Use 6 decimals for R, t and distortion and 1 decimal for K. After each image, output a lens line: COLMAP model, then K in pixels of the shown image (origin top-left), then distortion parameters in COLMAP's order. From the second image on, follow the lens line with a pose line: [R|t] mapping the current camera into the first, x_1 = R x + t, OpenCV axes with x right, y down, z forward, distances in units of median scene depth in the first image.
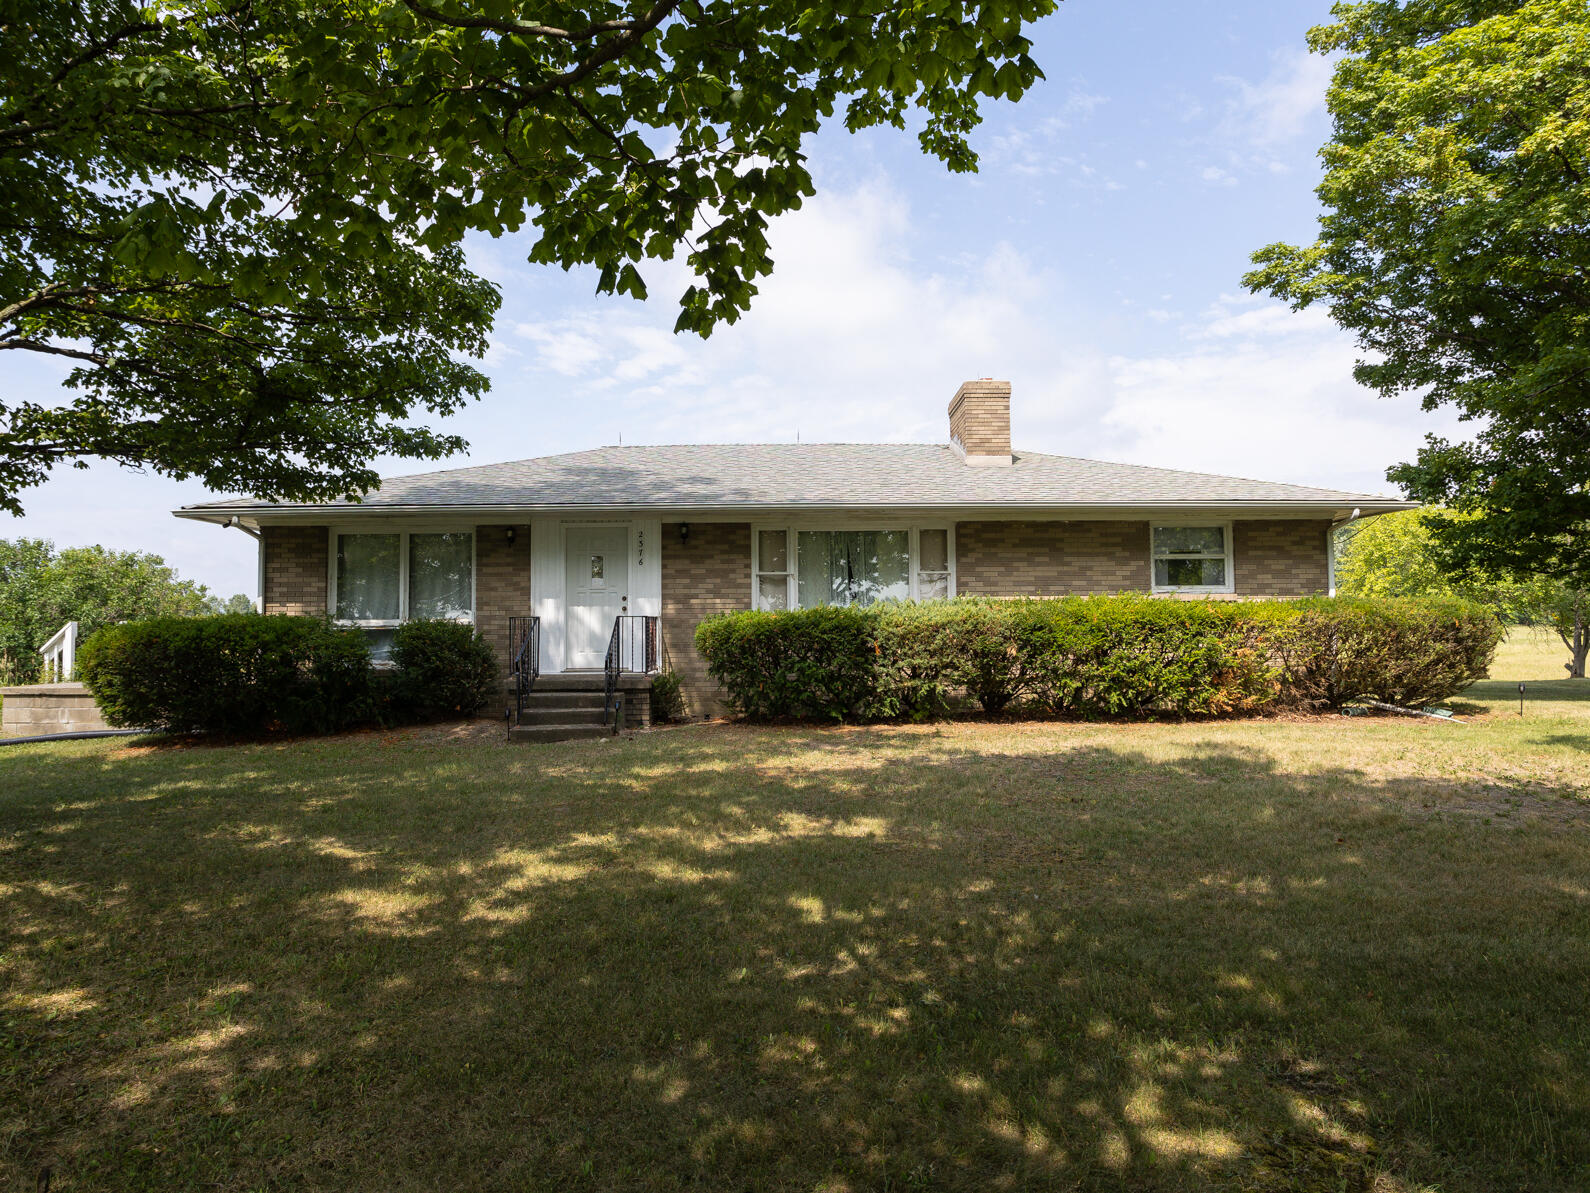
lens RADIAL K [[1018.8, 0, 802.9], [0, 1018.8, 621.2], [0, 0, 1]] dist [-0.007002, -0.000867]
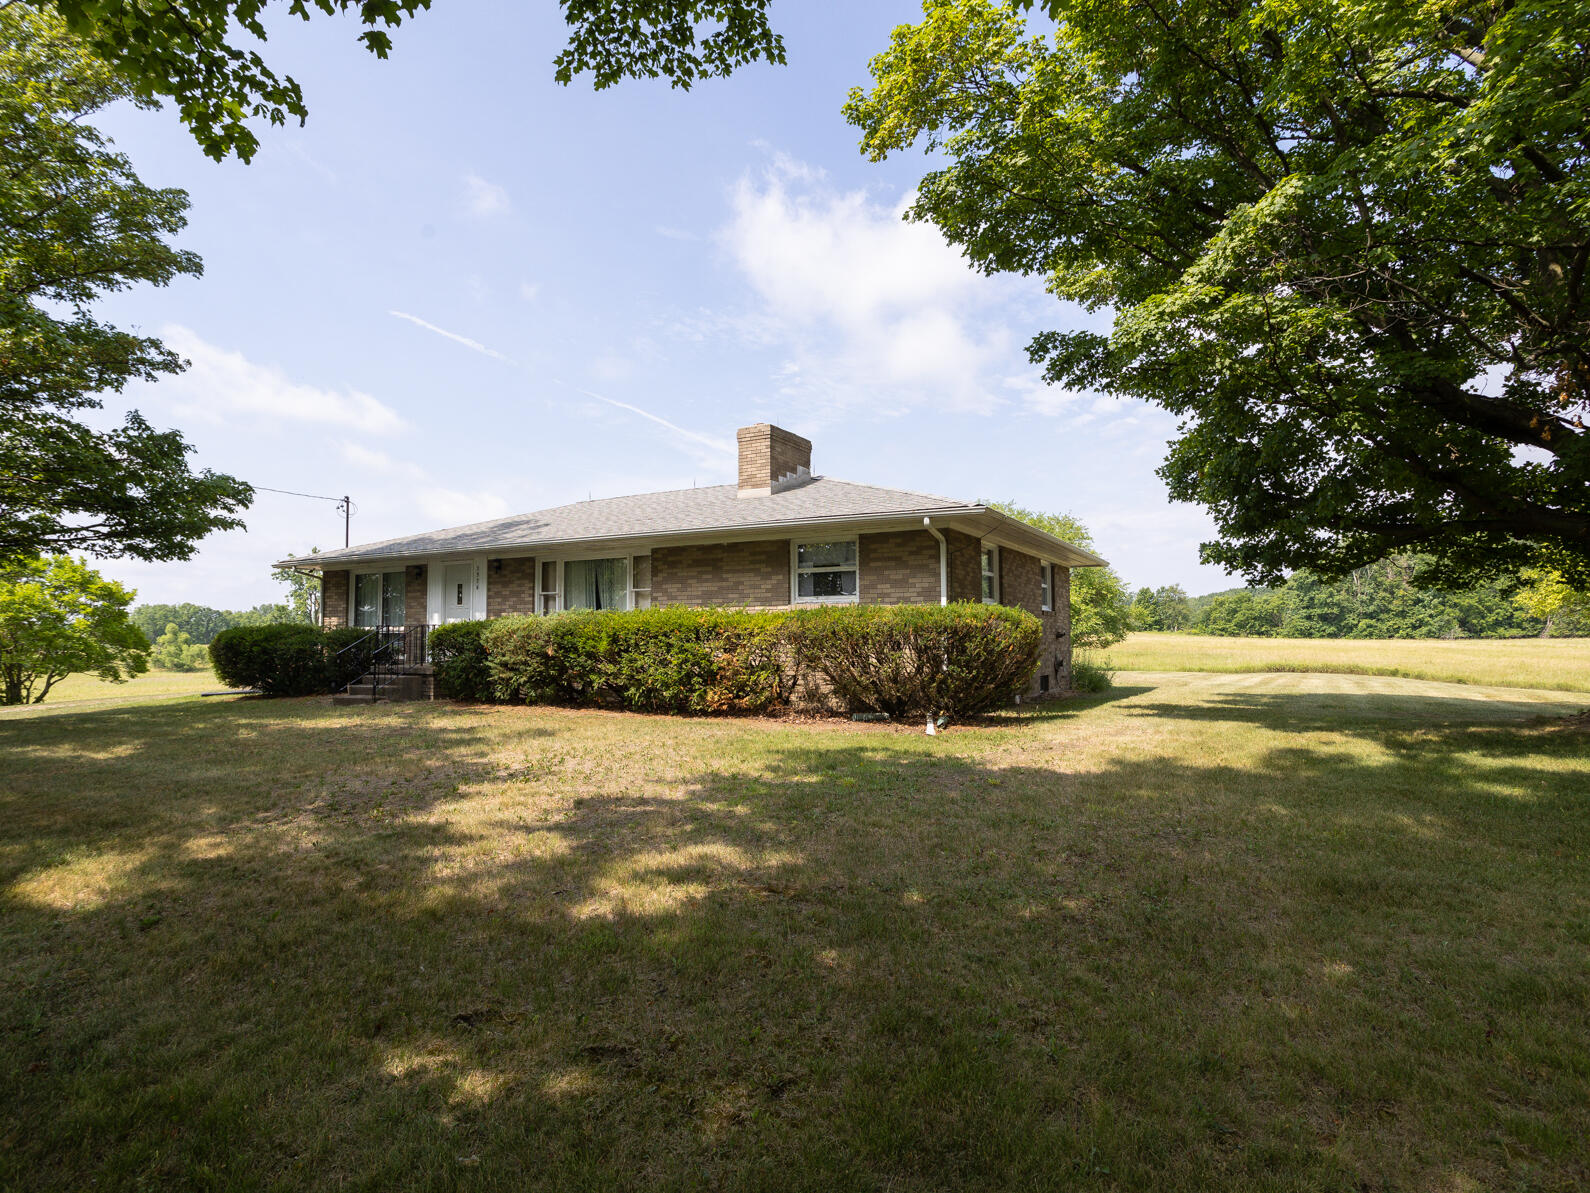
lens RADIAL K [[857.3, 0, 776.9], [0, 857.3, 592.9], [0, 0, 1]] dist [-0.042233, 0.024699]
pose [[0.847219, -0.020363, -0.530854, 0.835960], [0.000785, 0.999312, -0.037080, -0.004391], [0.531244, 0.030999, 0.846652, 0.193350]]
